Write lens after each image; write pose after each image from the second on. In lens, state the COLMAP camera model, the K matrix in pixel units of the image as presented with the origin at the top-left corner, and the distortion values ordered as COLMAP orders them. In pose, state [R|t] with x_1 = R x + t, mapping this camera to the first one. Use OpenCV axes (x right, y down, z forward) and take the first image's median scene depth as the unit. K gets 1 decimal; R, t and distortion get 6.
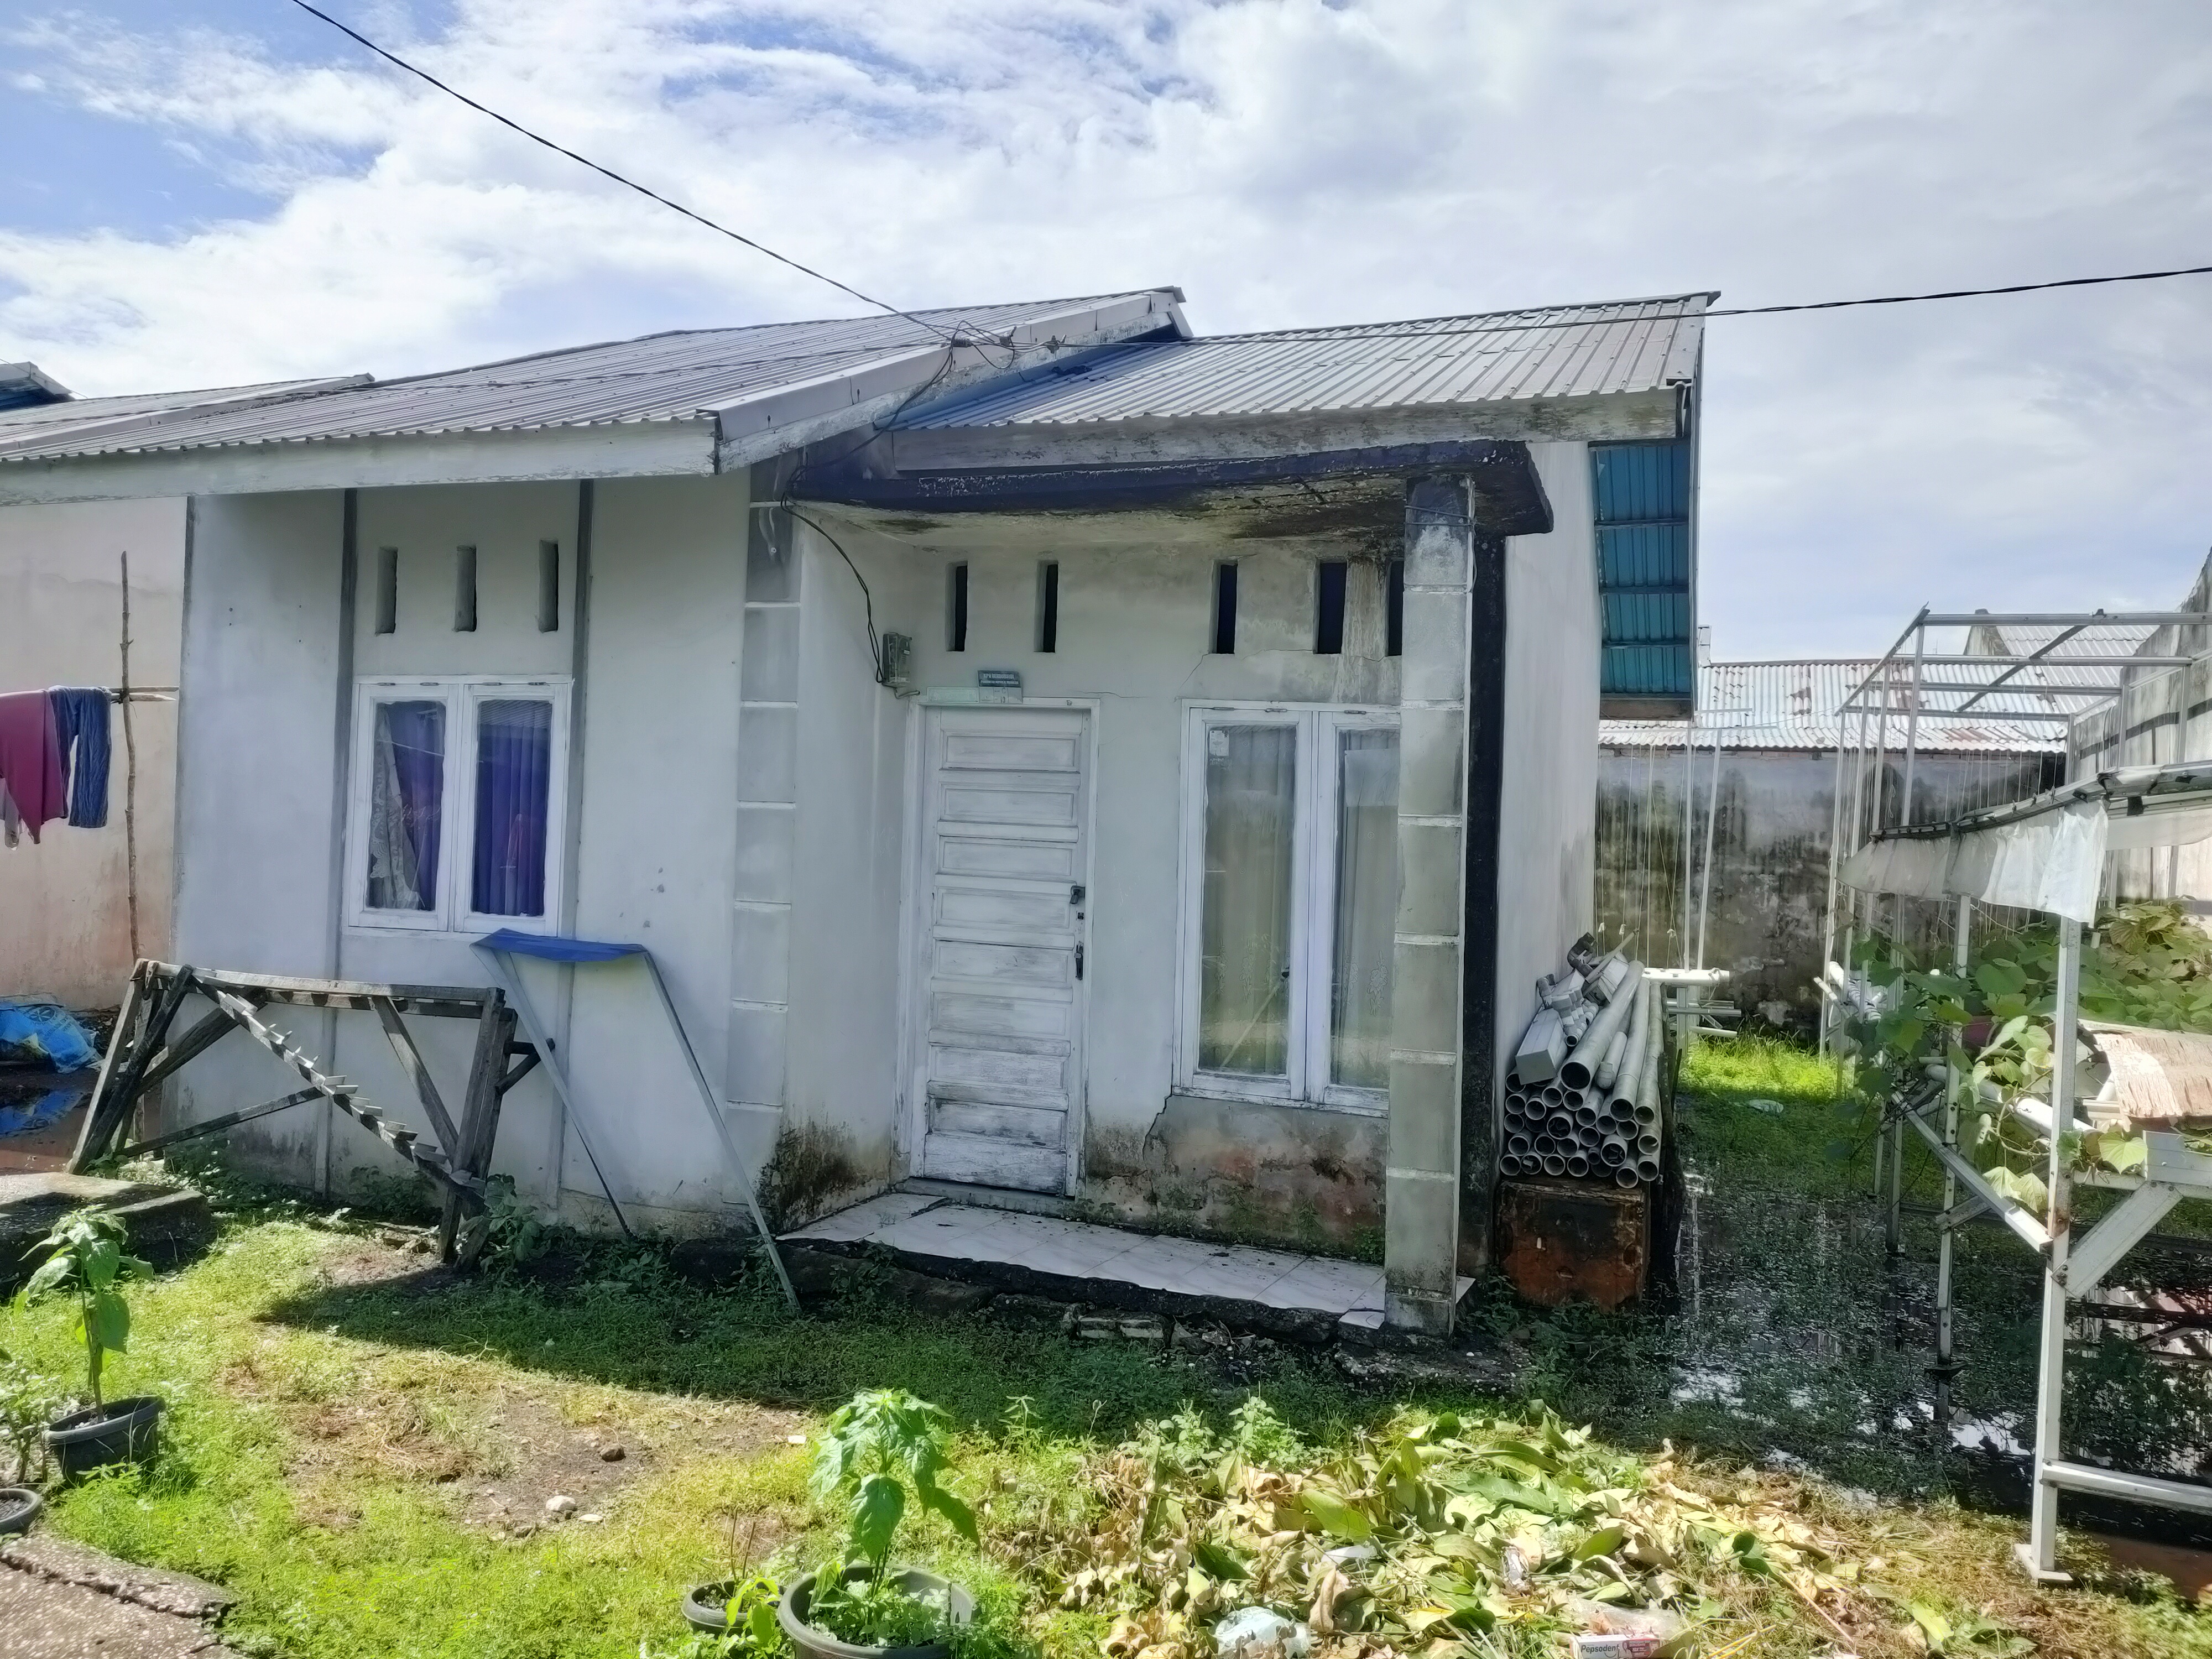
lens RADIAL K [[1631.8, 0, 1106.0], [0, 1631.8, 829.5], [0, 0, 1]] dist [-0.008289, -0.001831]
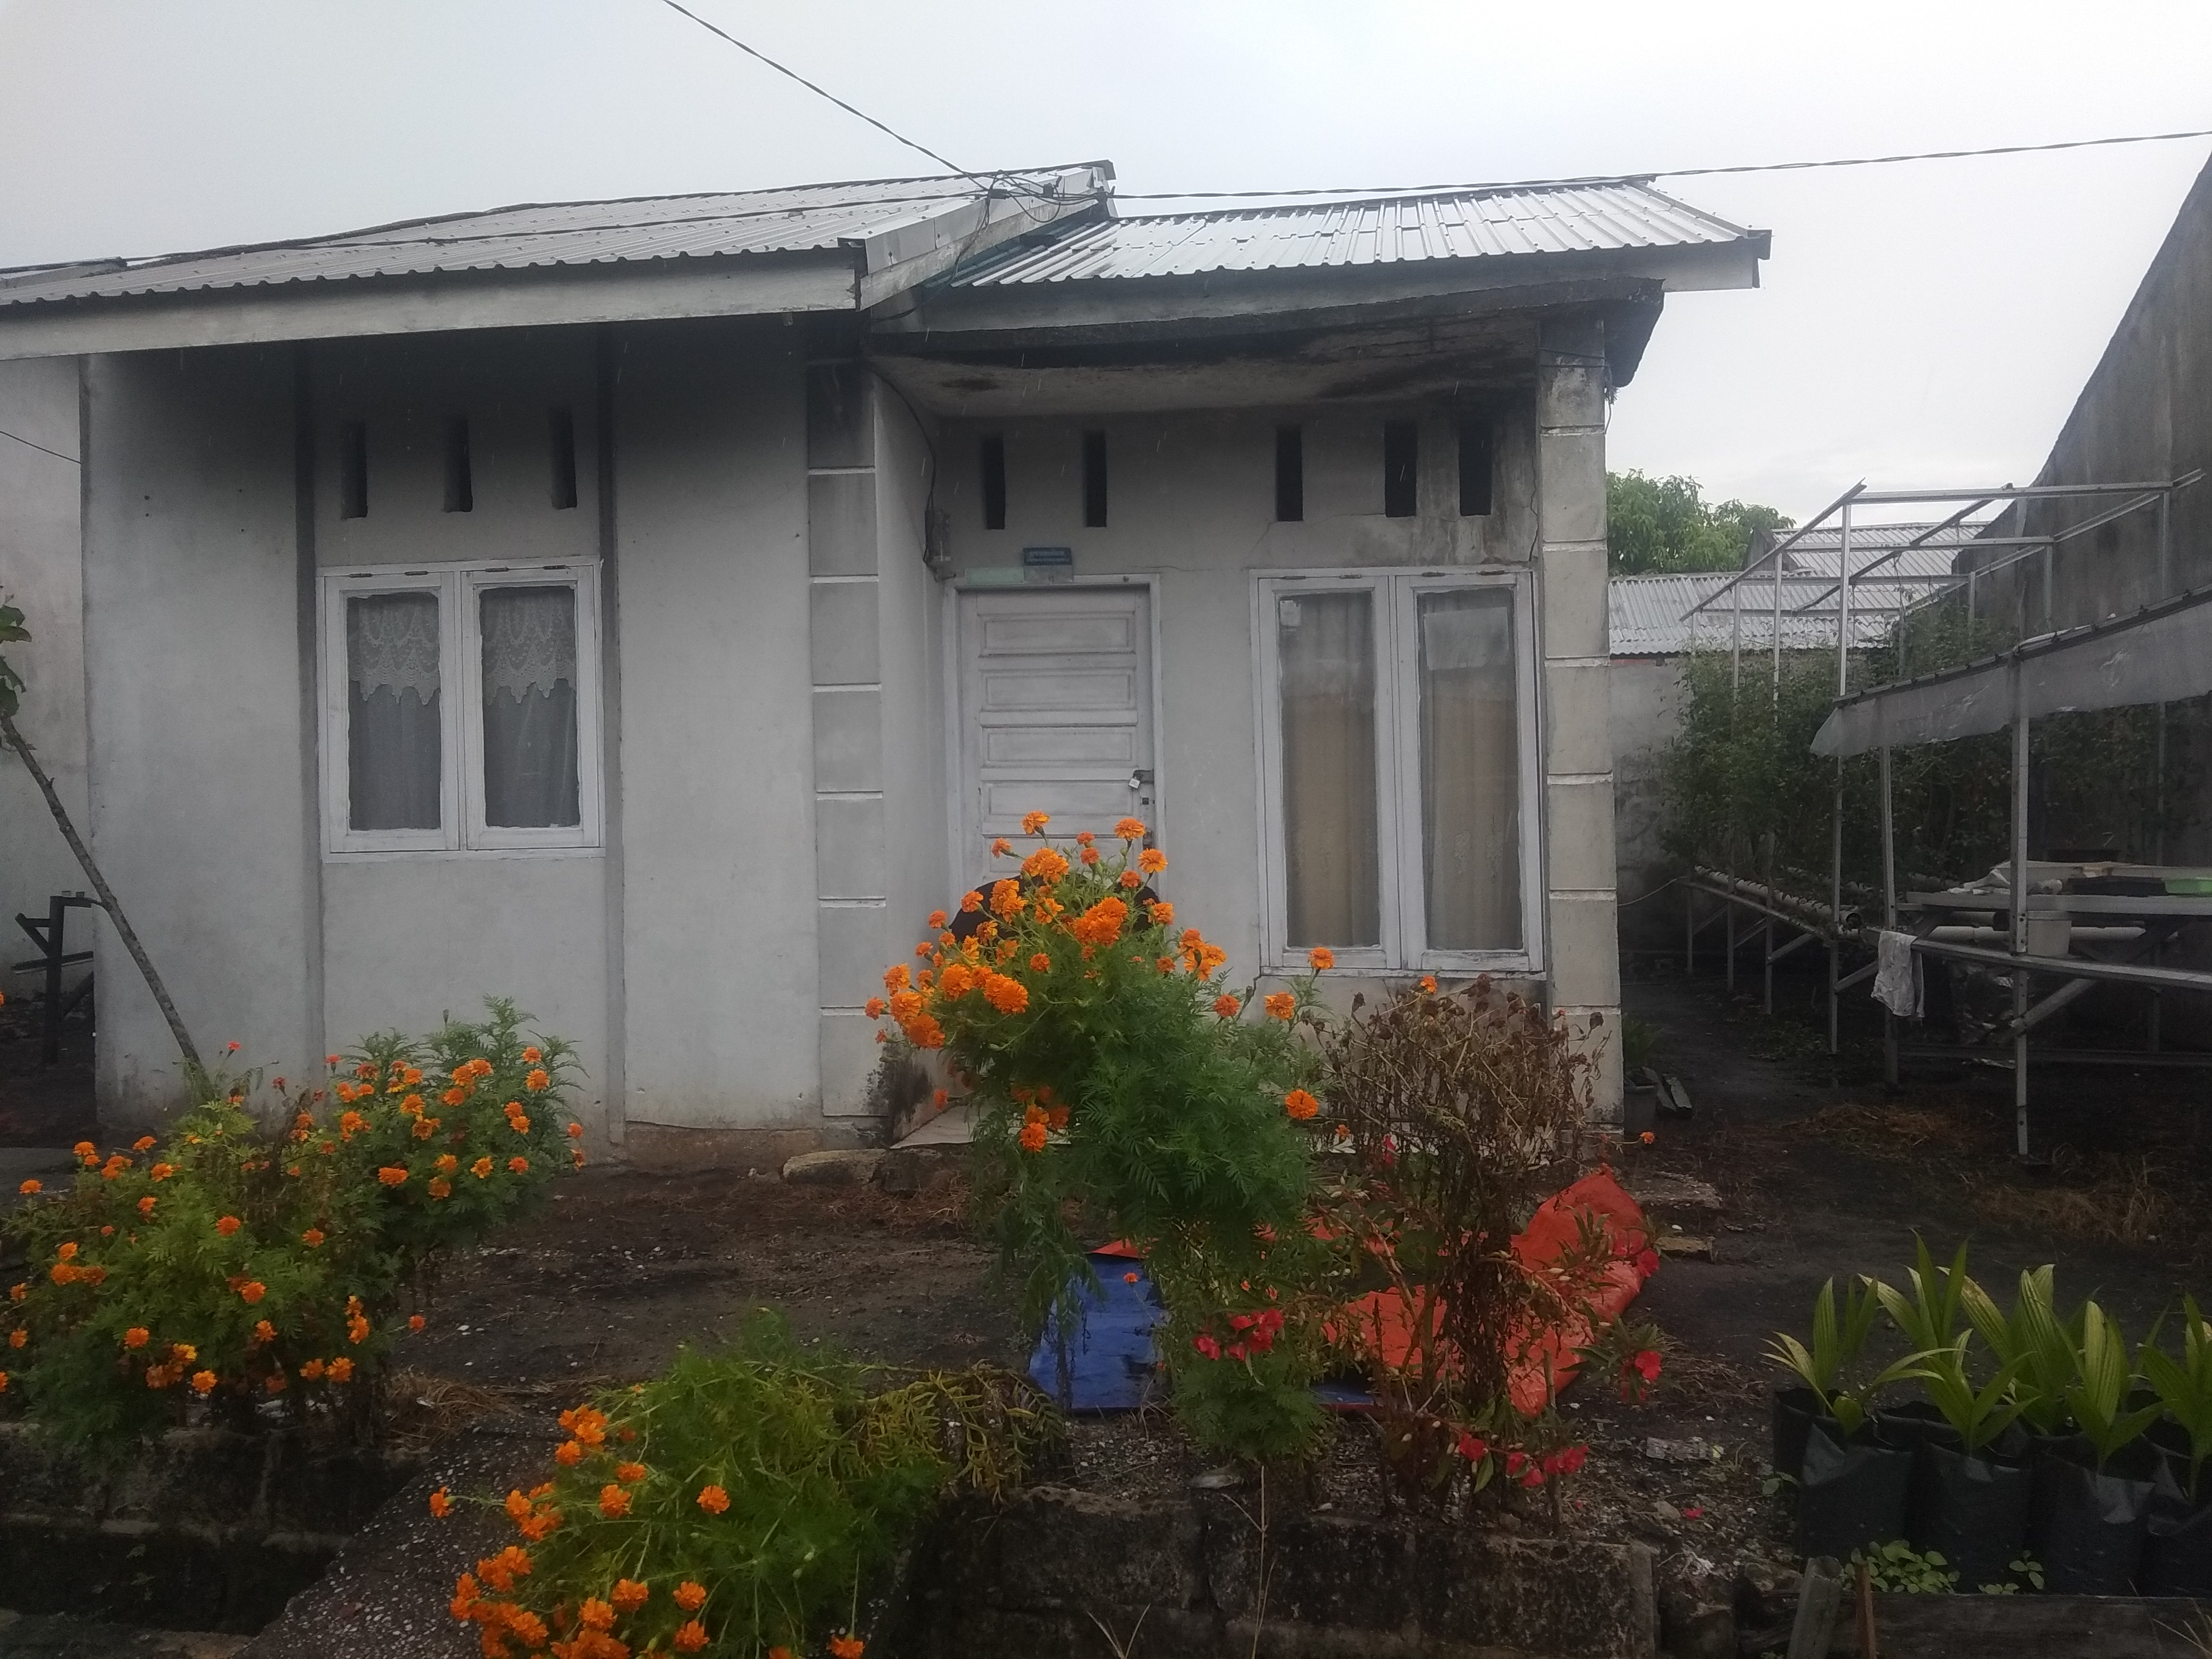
lens RADIAL K [[1752.2, 0, 1106.0], [0, 1752.2, 829.5], [0, 0, 1]] dist [0.051377, -0.092324]
pose [[0.980927, -0.051104, 0.187538, -0.235039], [0.048932, 0.998671, 0.016197, 0.052430], [-0.188117, -0.006712, 0.982124, -0.009012]]
